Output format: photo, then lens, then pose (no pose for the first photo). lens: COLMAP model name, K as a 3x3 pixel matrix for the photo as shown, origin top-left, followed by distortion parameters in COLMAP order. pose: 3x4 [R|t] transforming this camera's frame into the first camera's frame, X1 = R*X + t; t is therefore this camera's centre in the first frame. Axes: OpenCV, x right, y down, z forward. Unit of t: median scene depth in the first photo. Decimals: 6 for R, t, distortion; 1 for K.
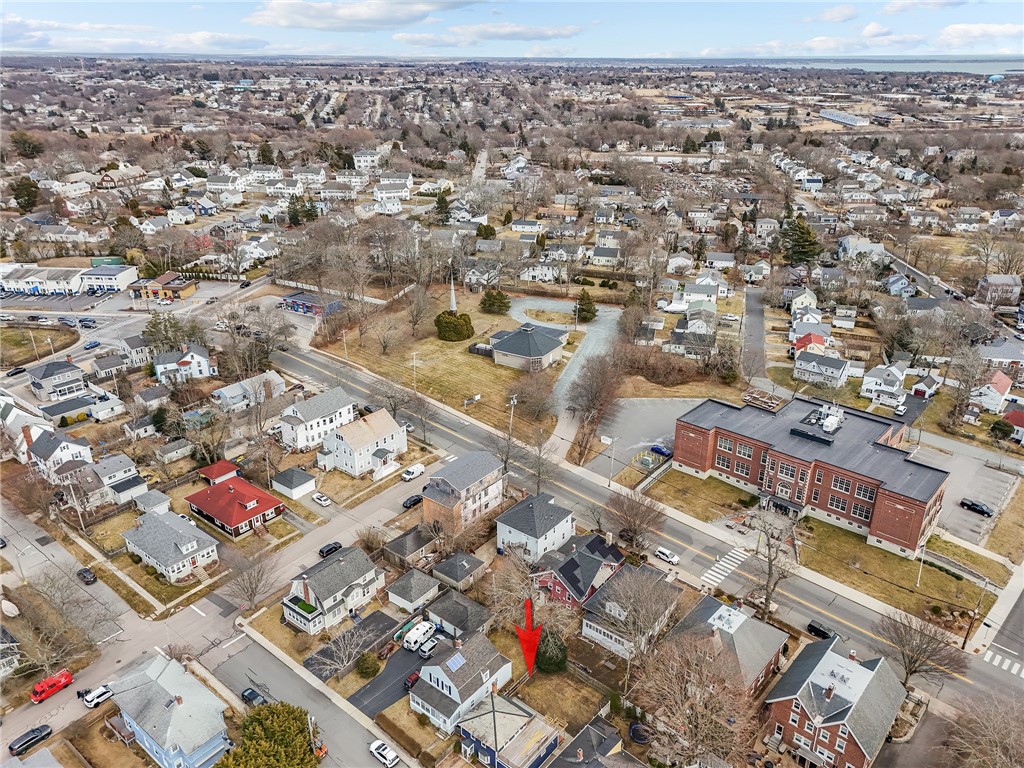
lens RADIAL K [[745.2, 0, 512.3], [0, 745.2, 383.8], [0, 0, 1]] dist [0.053401, 0.001934]
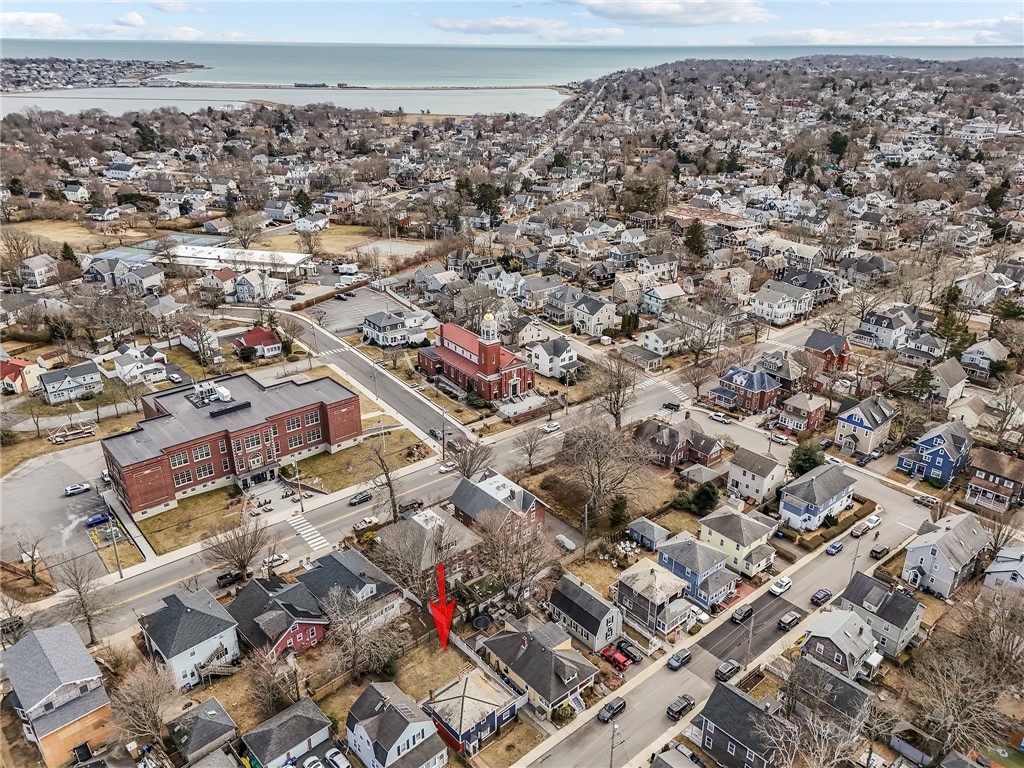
lens RADIAL K [[745.2, 0, 512.0], [0, 745.2, 383.7], [0, 0, 1]] dist [0.053401, 0.001934]
pose [[0.159005, -0.413858, 0.896348, -0.444459], [0.399900, 0.857083, 0.324790, -0.137352], [-0.902662, 0.306806, 0.301782, 0.306536]]
